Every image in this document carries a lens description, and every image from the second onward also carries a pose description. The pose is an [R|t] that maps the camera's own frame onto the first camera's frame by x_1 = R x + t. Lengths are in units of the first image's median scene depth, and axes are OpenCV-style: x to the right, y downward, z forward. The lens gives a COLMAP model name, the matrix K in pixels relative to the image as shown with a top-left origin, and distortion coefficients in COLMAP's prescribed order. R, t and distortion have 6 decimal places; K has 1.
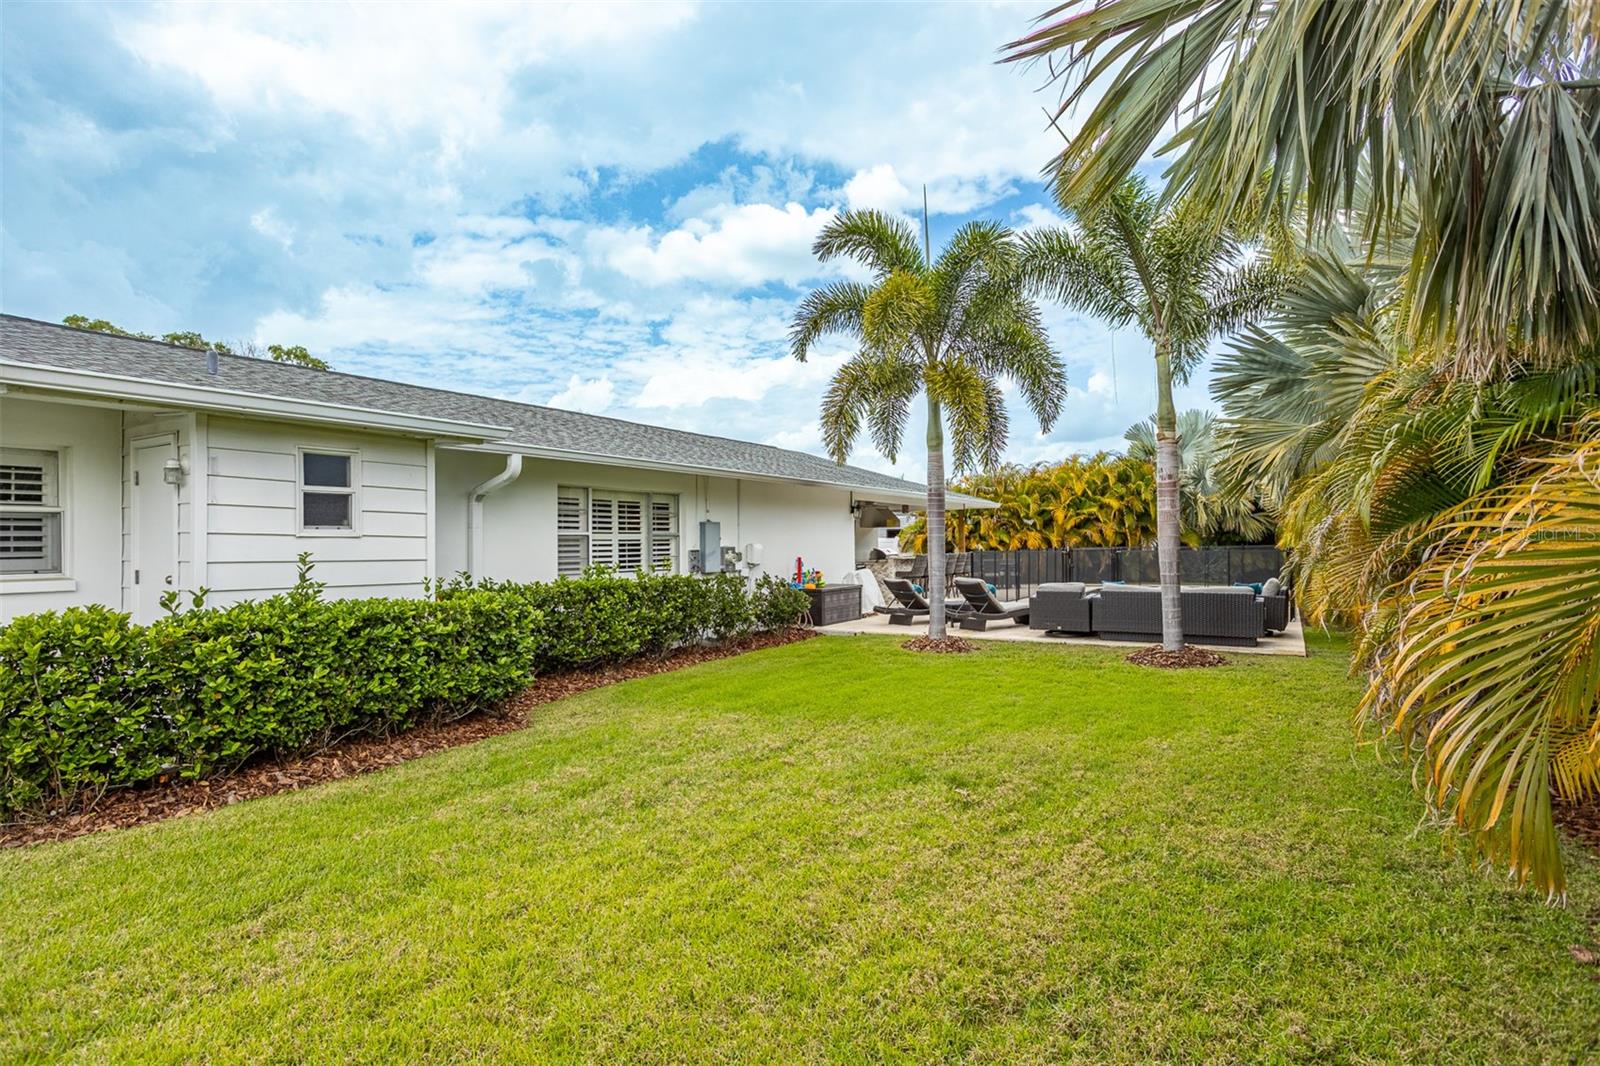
lens RADIAL K [[863.0, 0, 793.0], [0, 863.0, 529.8], [0, 0, 1]] dist [-0.064872, 0.059124]
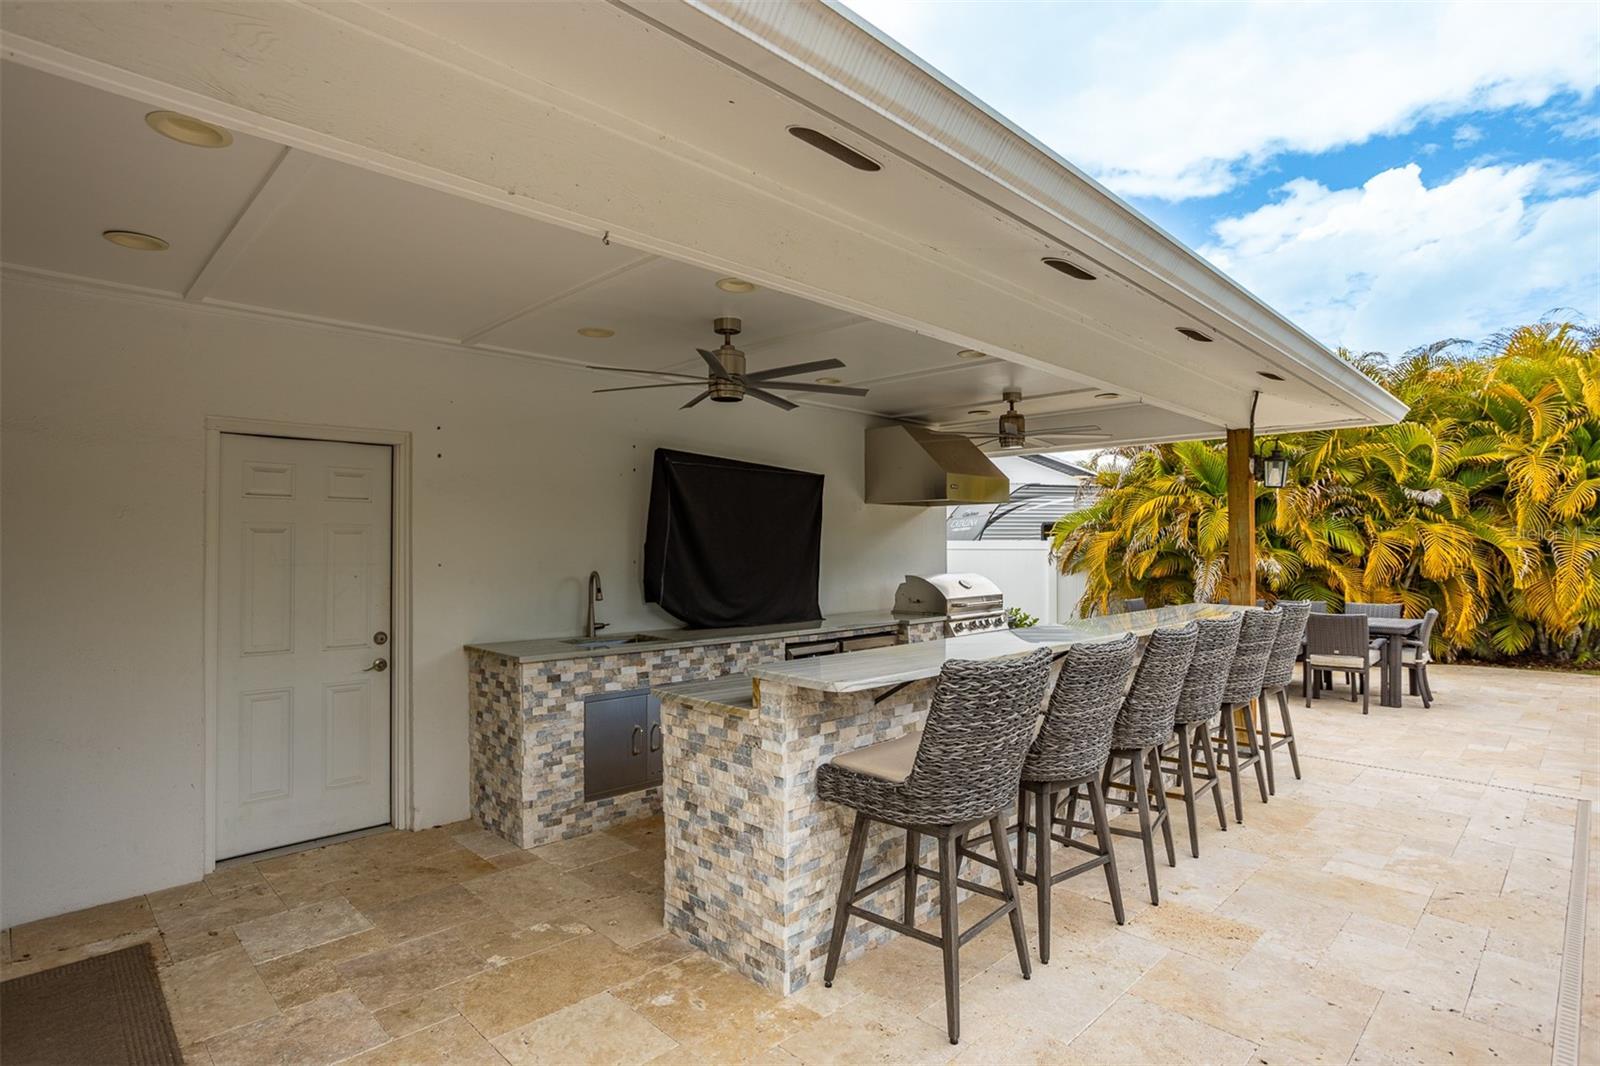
lens RADIAL K [[811.4, 0, 781.8], [0, 811.4, 532.9], [0, 0, 1]] dist [-0.036823, 0.022334]
pose [[0.961851, 0.002365, -0.273564, 0.109221], [-0.002531, 0.999997, -0.000257, 0.006850], [0.273562, 0.000940, 0.961854, 0.612380]]
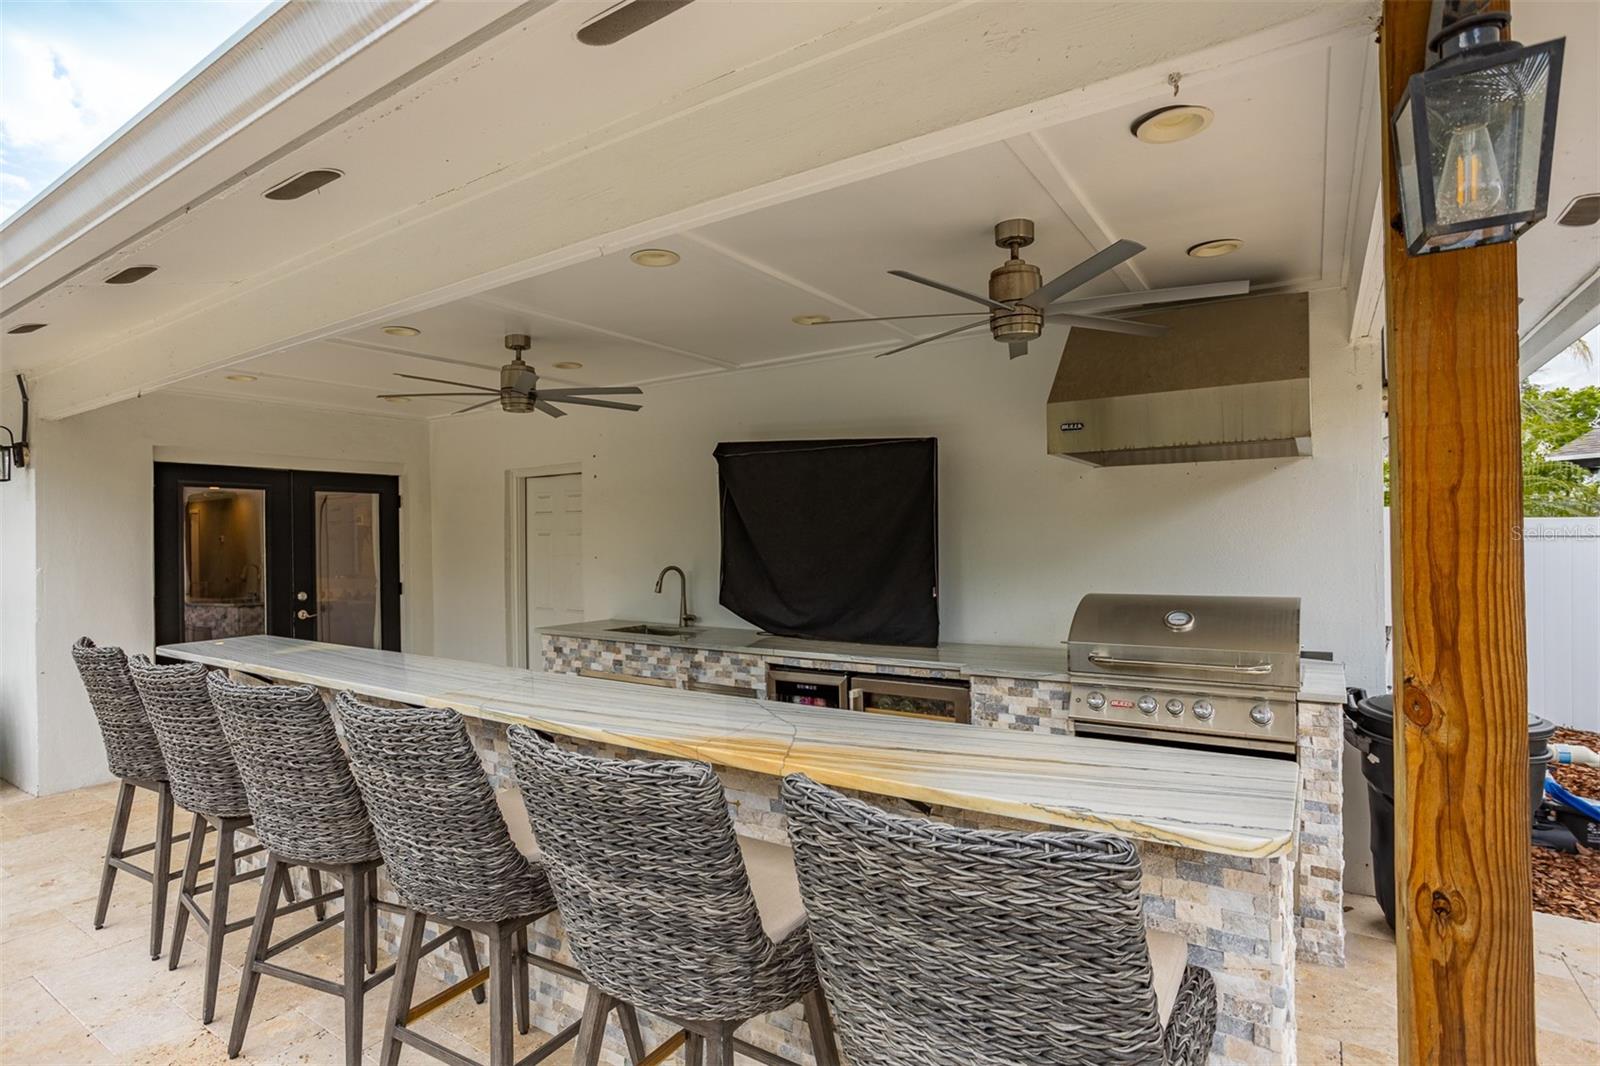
lens RADIAL K [[811.4, 0, 781.8], [0, 811.4, 532.9], [0, 0, 1]] dist [-0.036823, 0.022334]
pose [[-0.064890, -0.003834, -0.997885, 0.209456], [0.022964, 0.999722, -0.005334, 0.008875], [0.997628, -0.023262, -0.064784, 0.804349]]
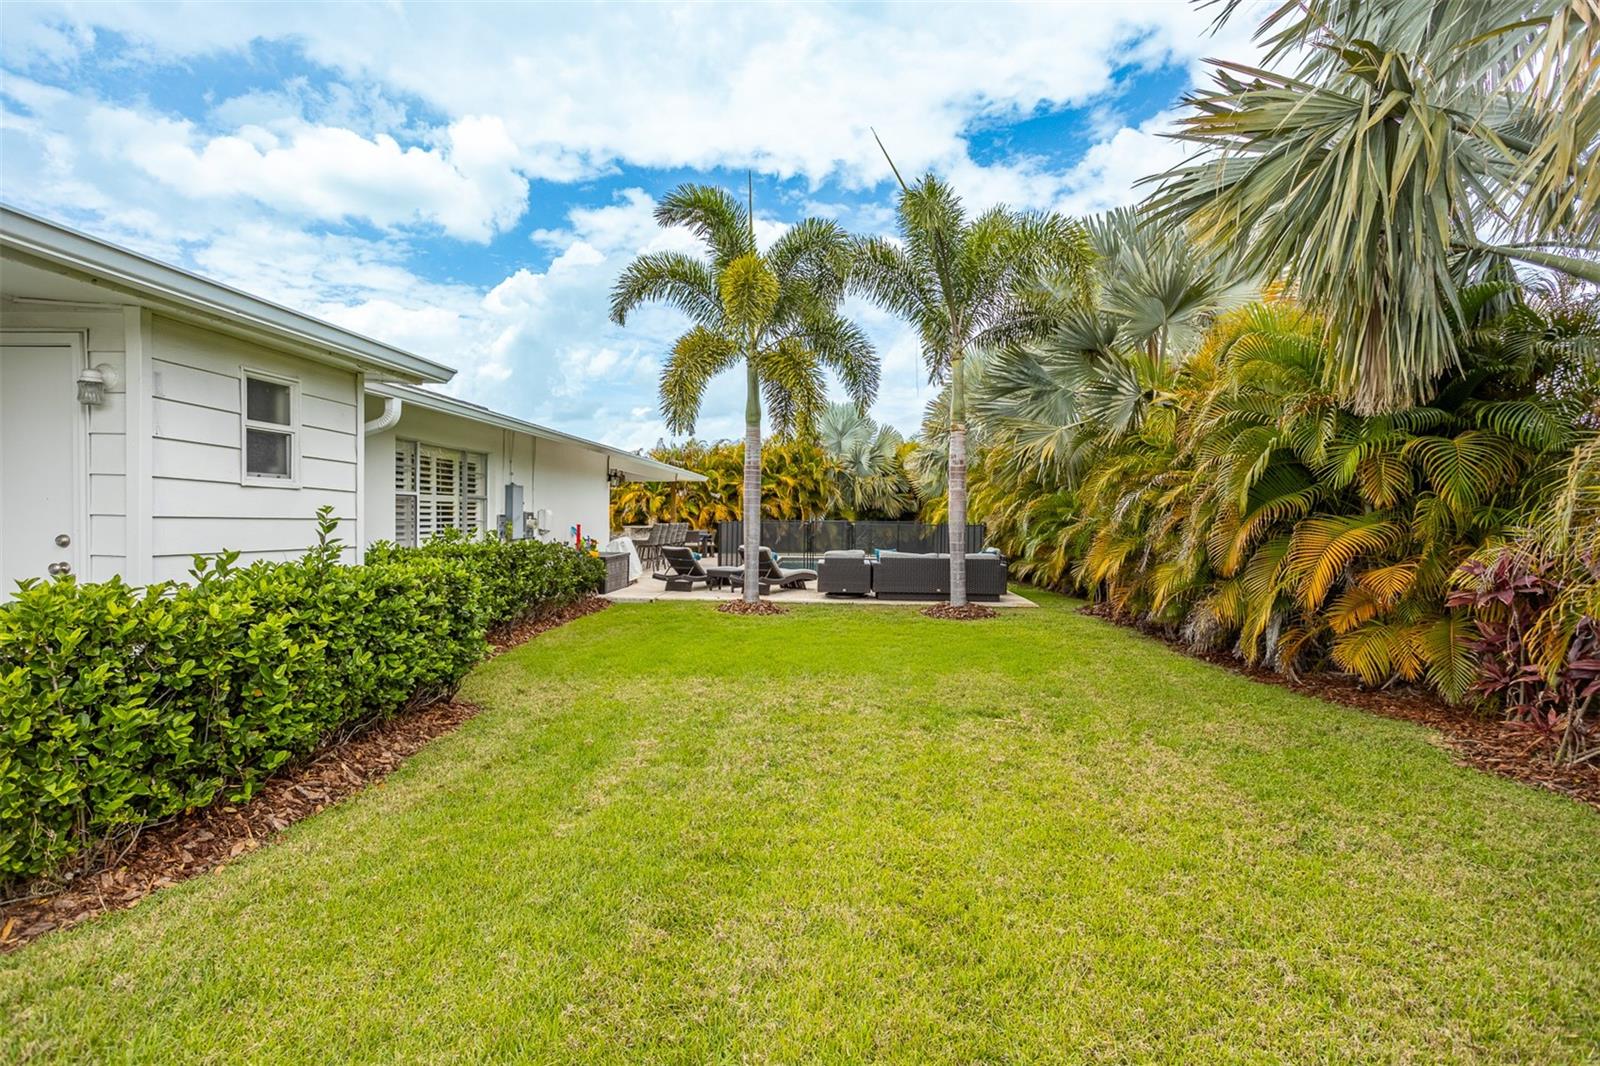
lens RADIAL K [[843.3, 0, 805.8], [0, 843.3, 518.7], [0, 0, 1]] dist [-0.038448, 0.033305]
pose [[0.884315, 0.017953, 0.466545, -0.115611], [-0.026868, 0.999561, 0.012463, 0.003549], [-0.466117, -0.023556, 0.884410, 0.022587]]
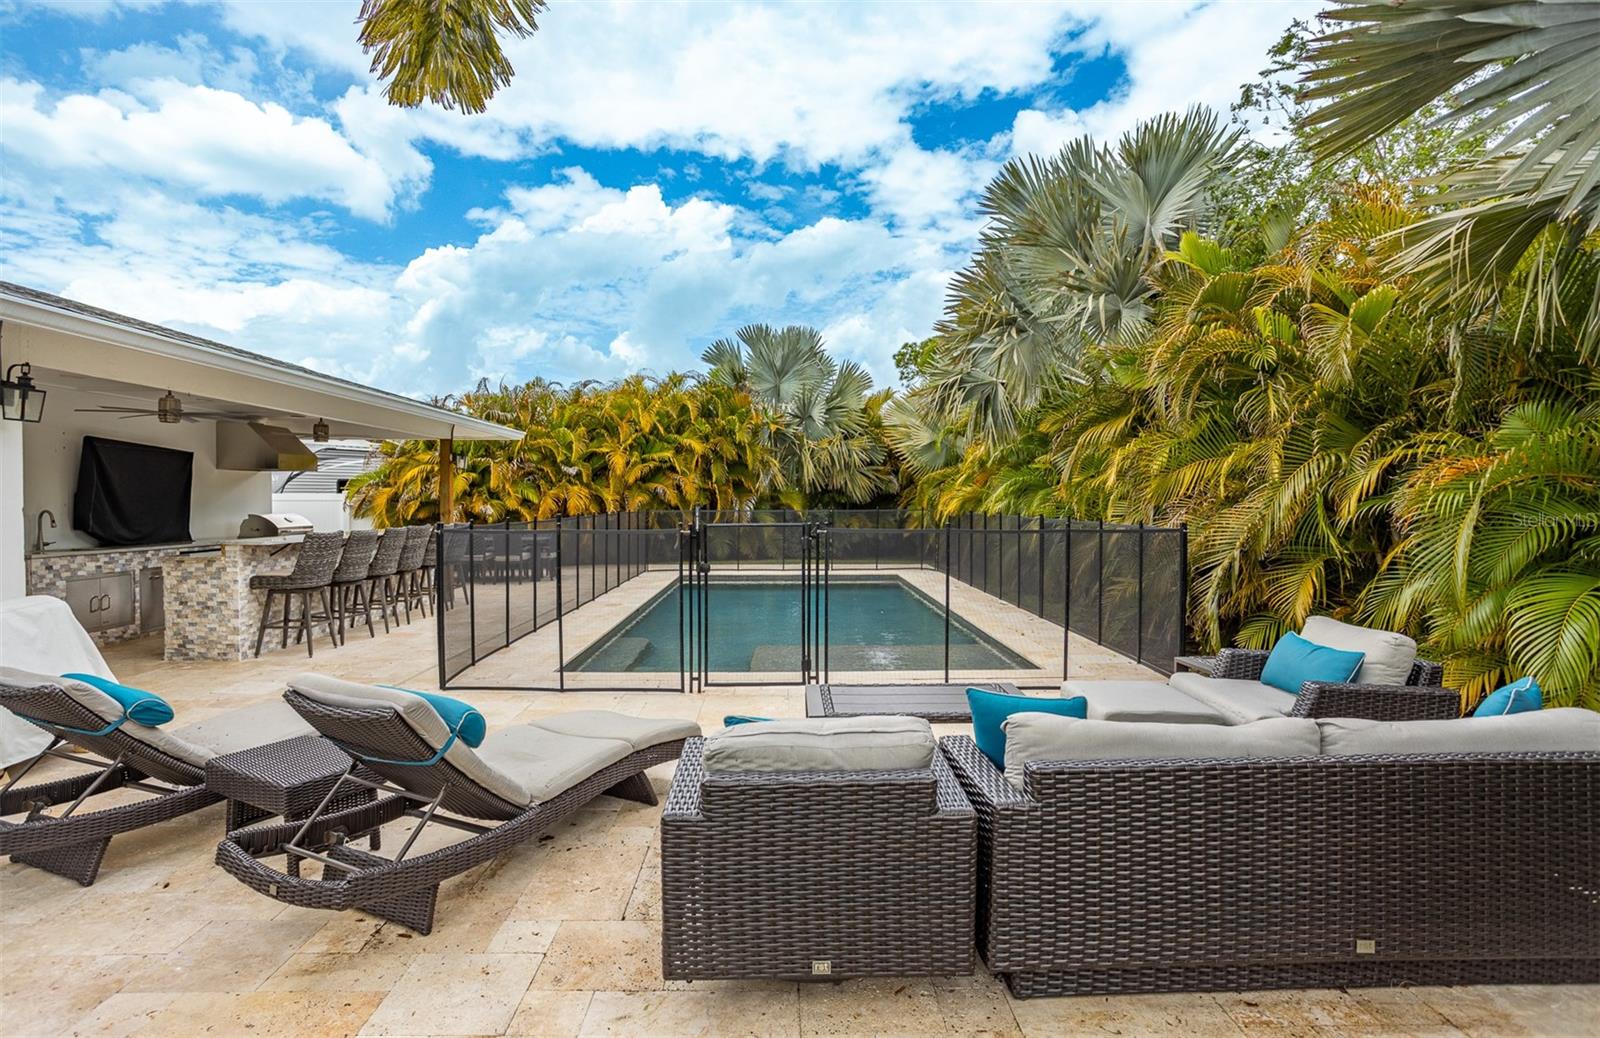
lens RADIAL K [[847.4, 0, 800.0], [0, 847.4, 519.0], [0, 0, 1]] dist [-0.040109, 0.035598]
pose [[0.858023, -0.003227, 0.513601, 0.099911], [-0.014723, 0.999415, 0.030876, 0.005078], [-0.513400, -0.034054, 0.857474, 0.378764]]
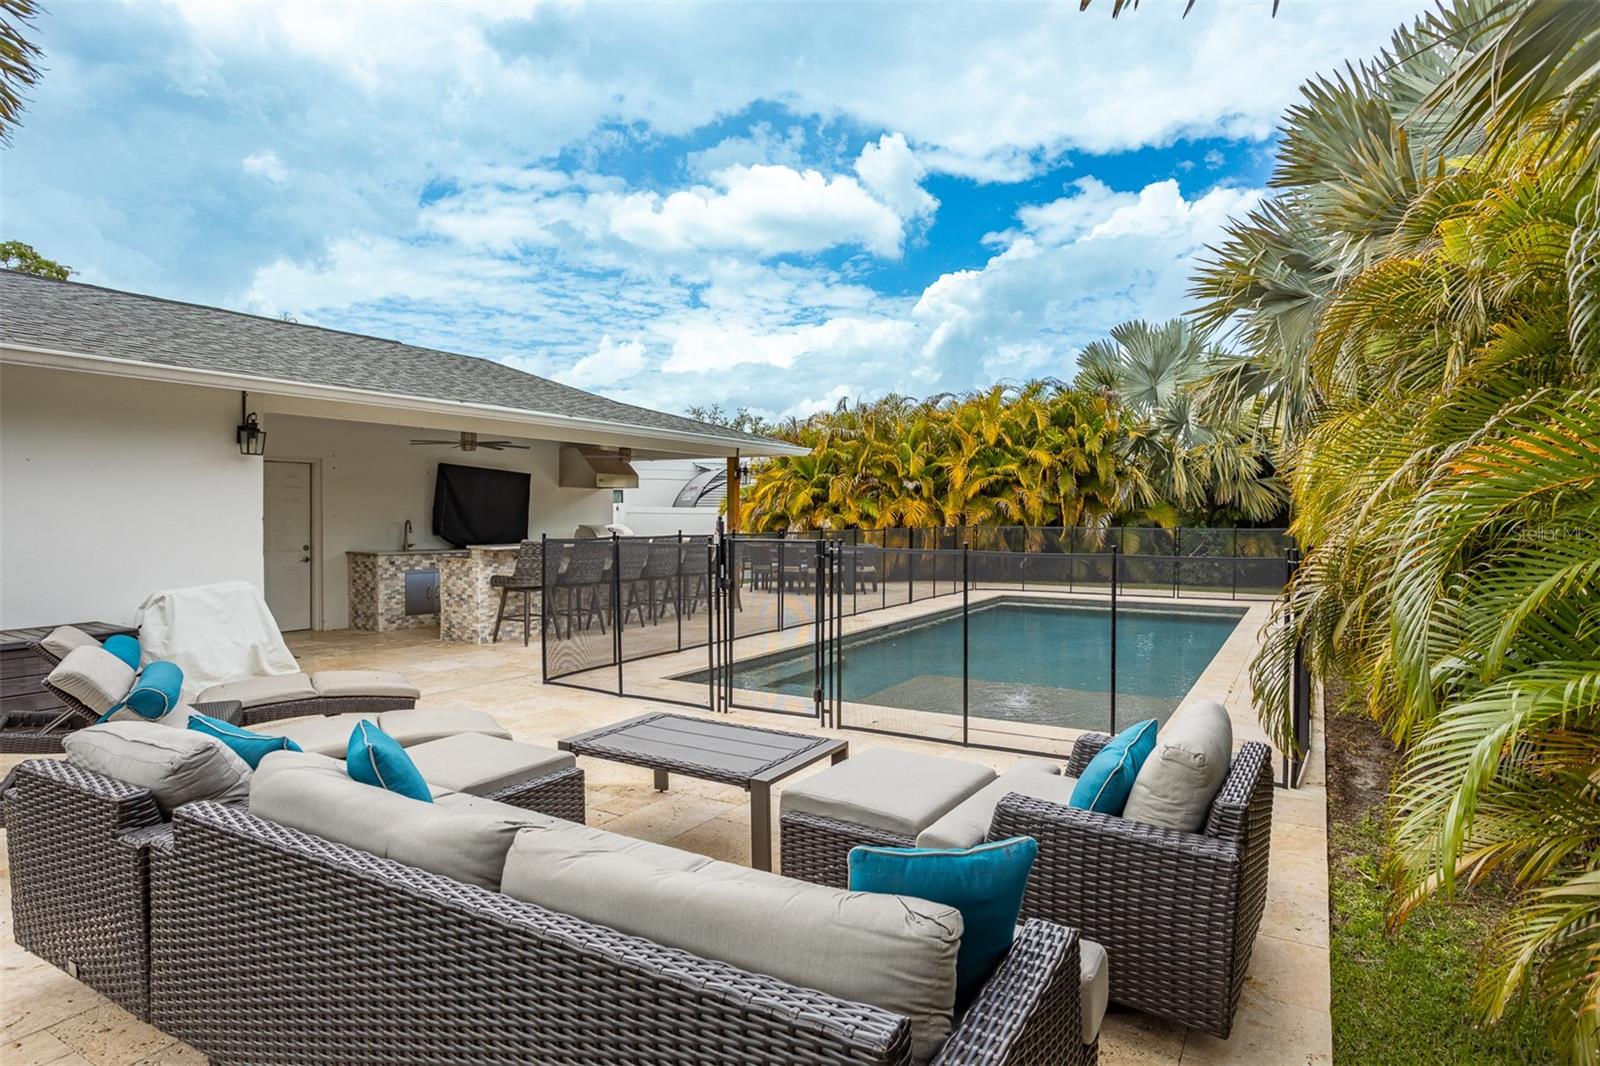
lens RADIAL K [[870.3, 0, 873.3], [0, 870.3, 523.0], [0, 0, 1]] dist [-0.024741, 0.000210]
pose [[0.999060, 0.013742, 0.041112, 0.222934], [-0.014762, 0.999588, 0.024608, 0.003572], [-0.040757, -0.025192, 0.998851, 0.358843]]
